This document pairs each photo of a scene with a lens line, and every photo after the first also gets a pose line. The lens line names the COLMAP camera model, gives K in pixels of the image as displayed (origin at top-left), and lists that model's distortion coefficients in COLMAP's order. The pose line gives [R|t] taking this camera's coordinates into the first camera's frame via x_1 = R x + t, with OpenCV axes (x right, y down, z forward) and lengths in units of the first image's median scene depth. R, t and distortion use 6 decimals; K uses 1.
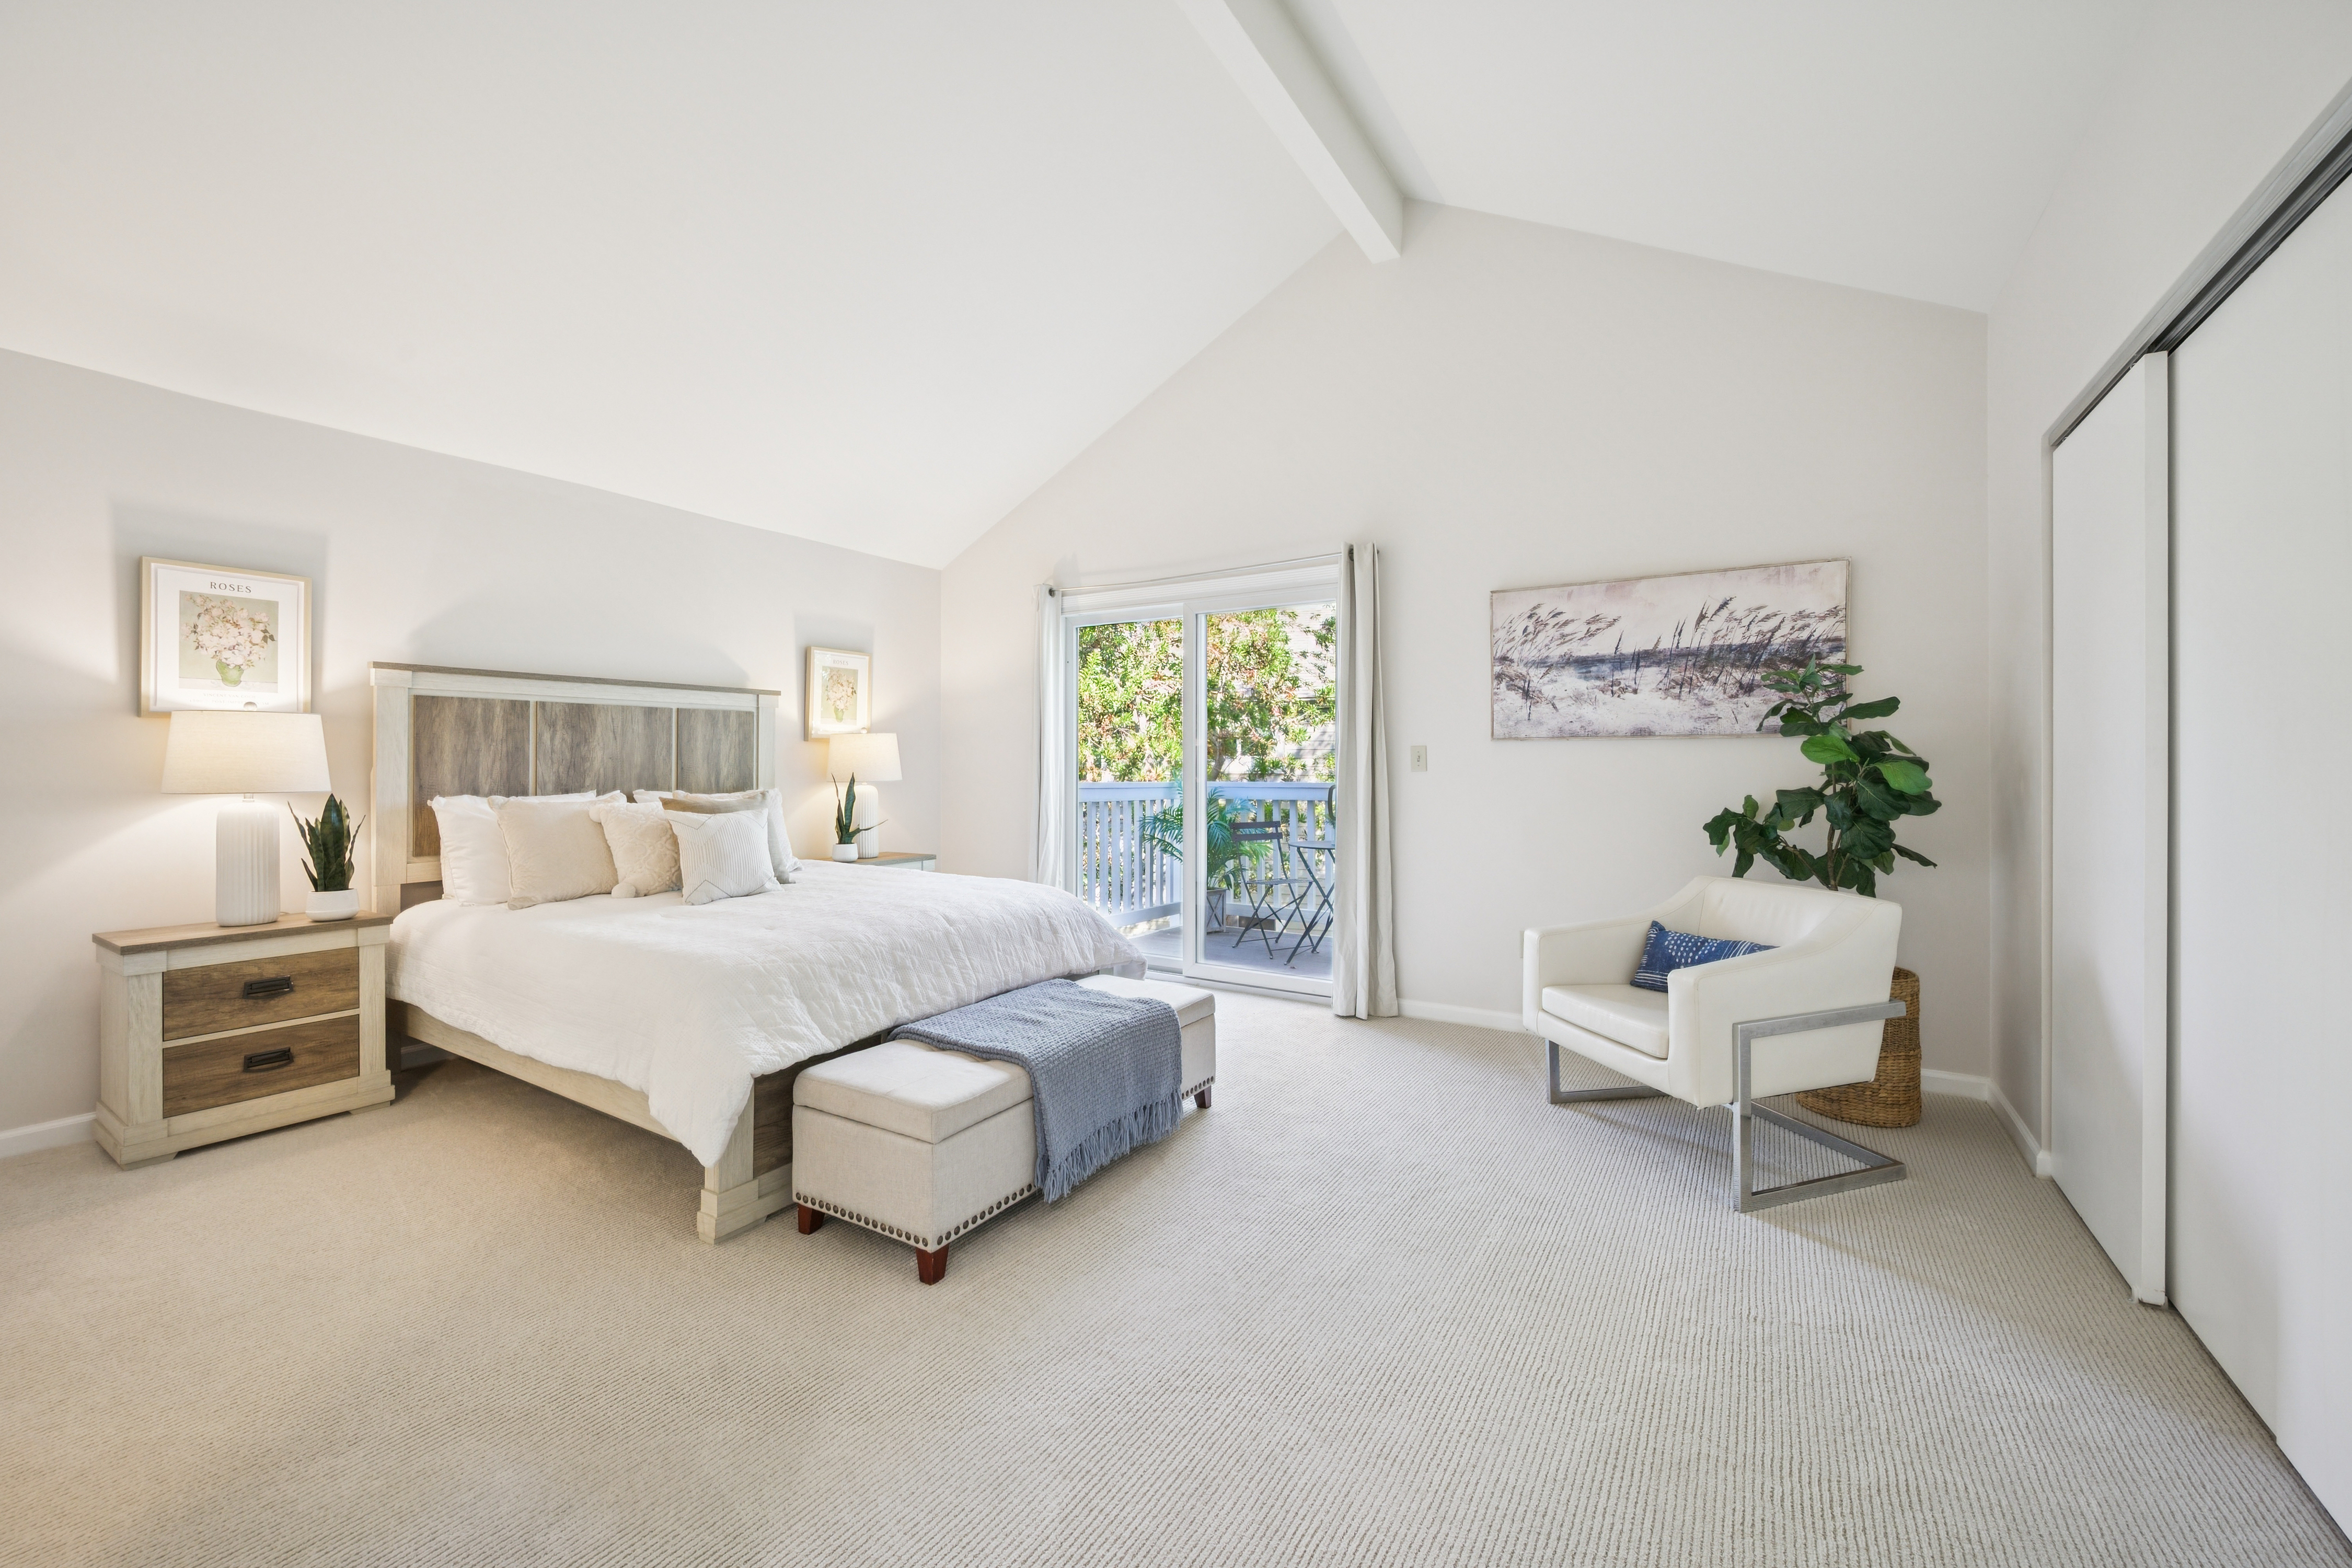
lens RADIAL K [[938.9, 0, 1186.1], [0, 938.9, 773.1], [0, 0, 1]] dist [-0.003090, -0.000256]
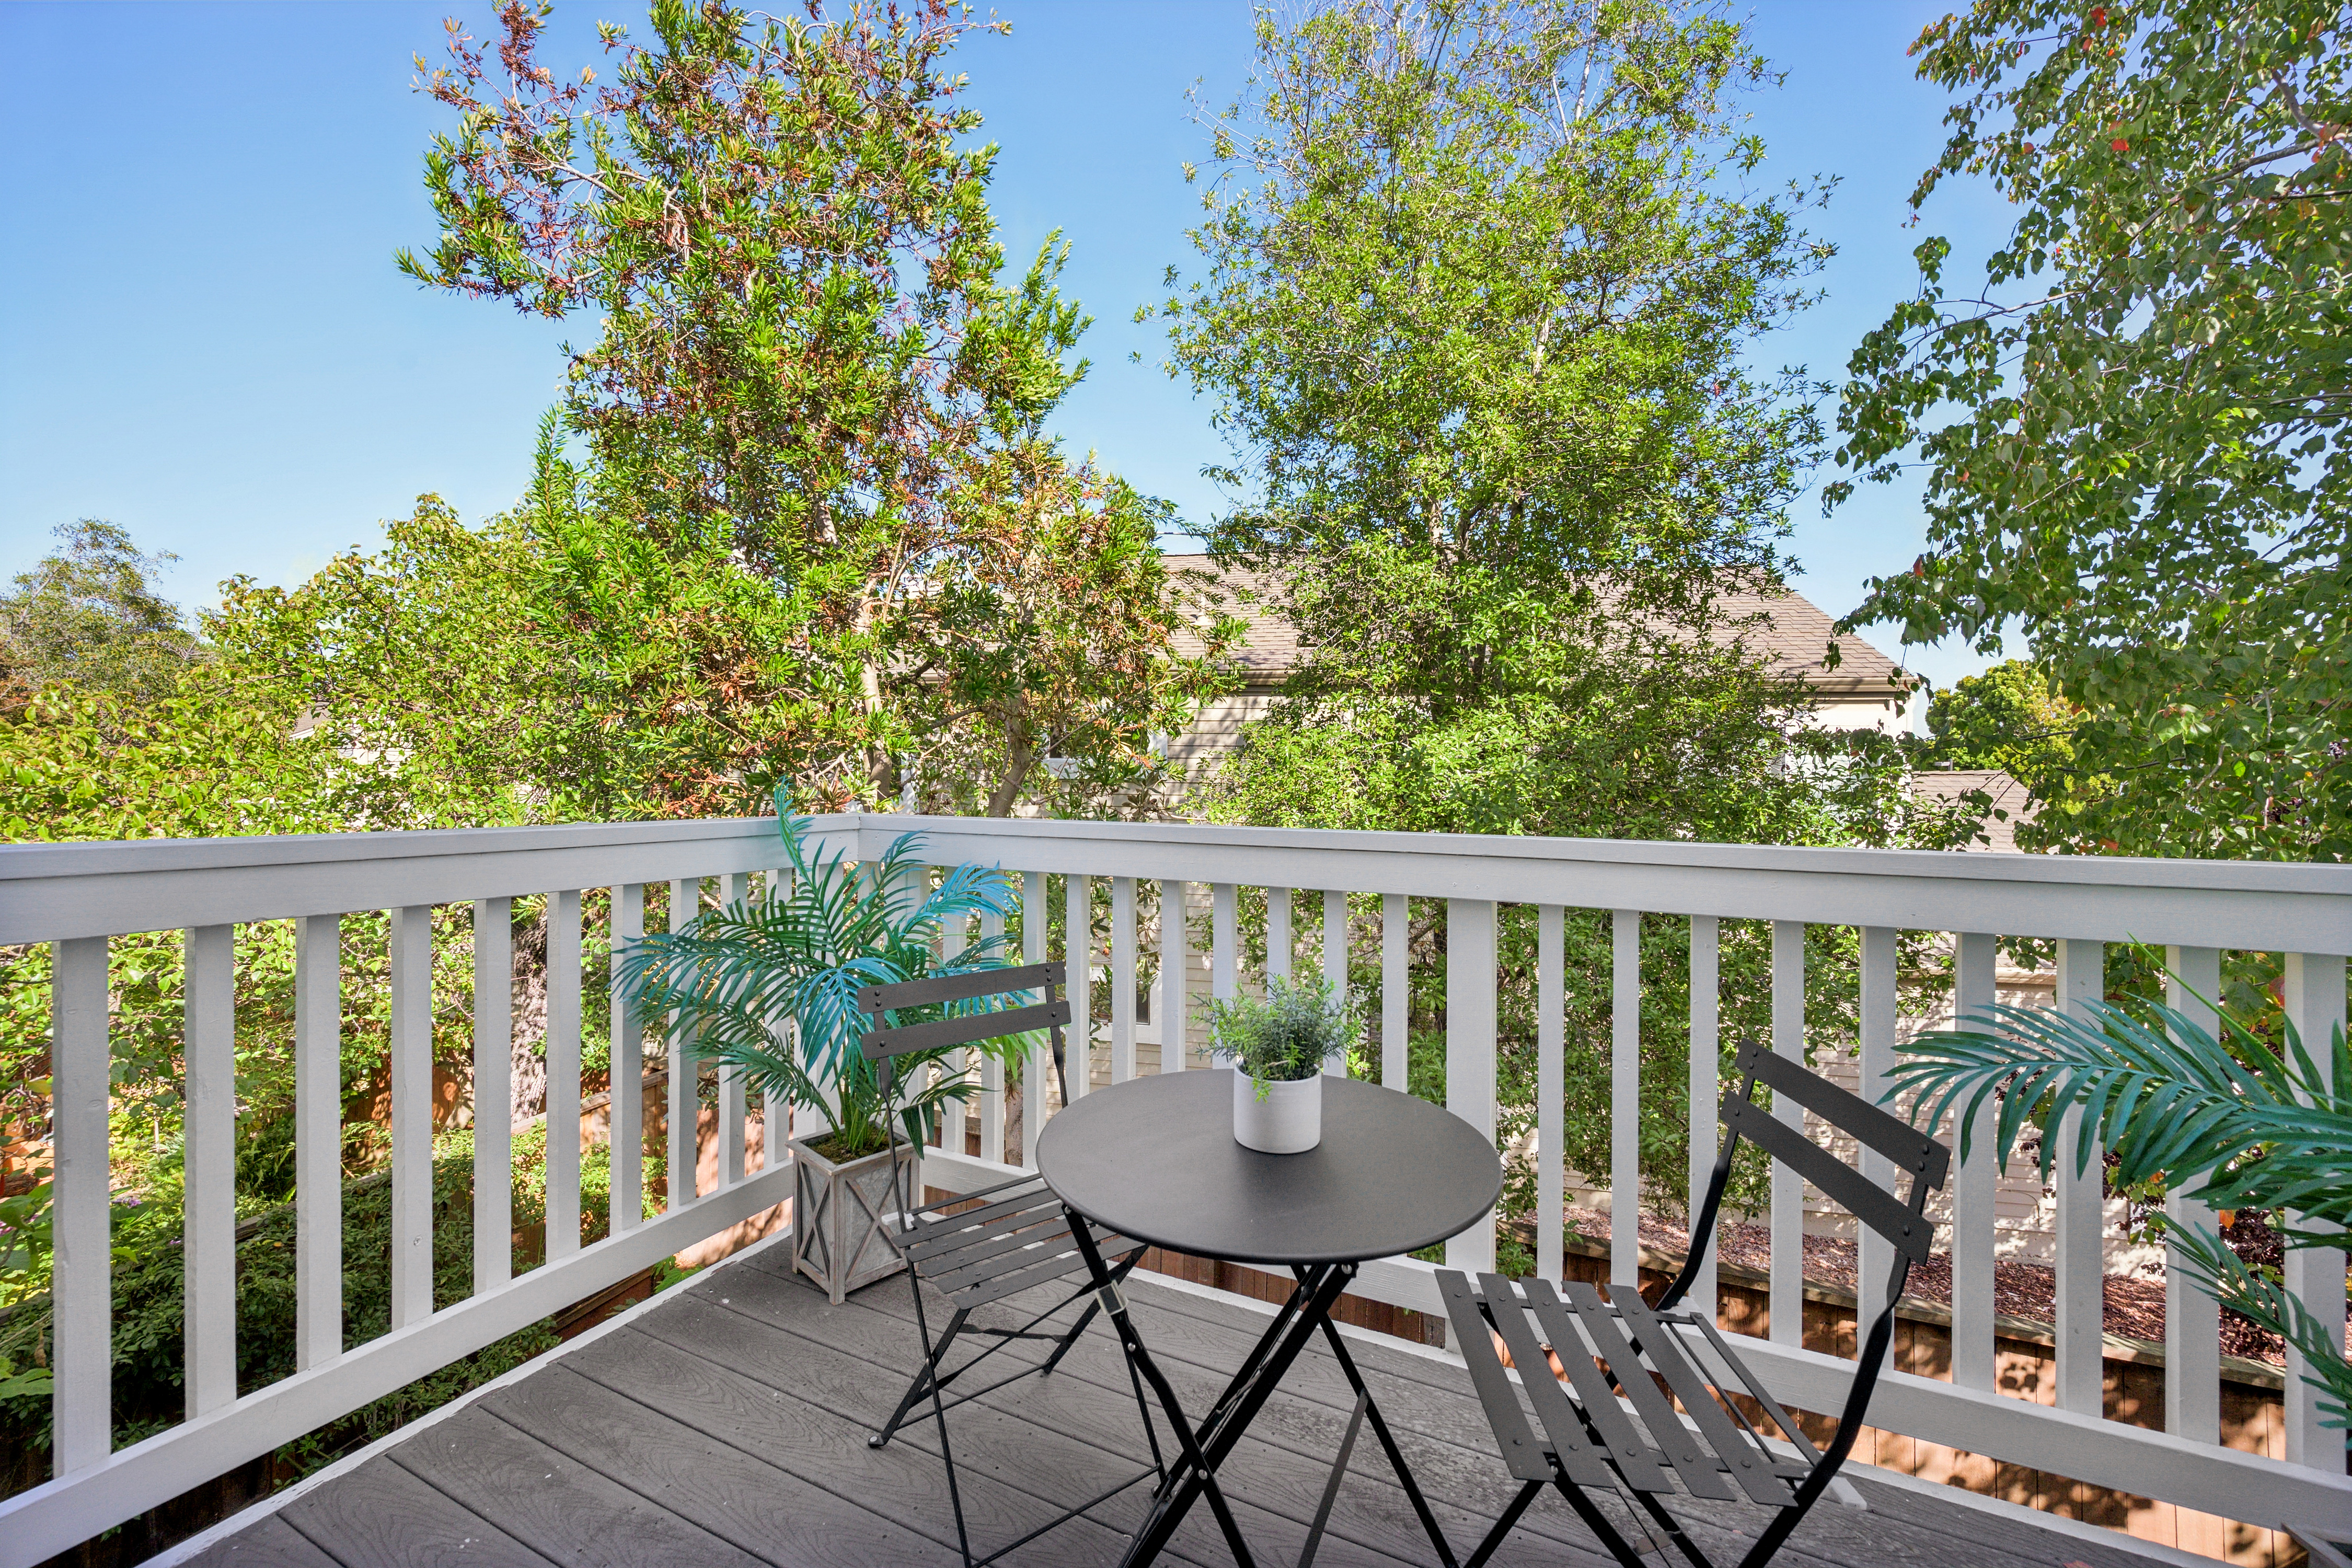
lens RADIAL K [[938.9, 0, 1169.9], [0, 938.9, 787.8], [0, 0, 1]] dist [-0.003090, -0.000256]
pose [[0.995013, 0.004416, 0.099643, 0.179891], [-0.004102, 0.999986, -0.003351, 0.006555], [-0.099657, 0.002925, 0.995018, 1.317435]]
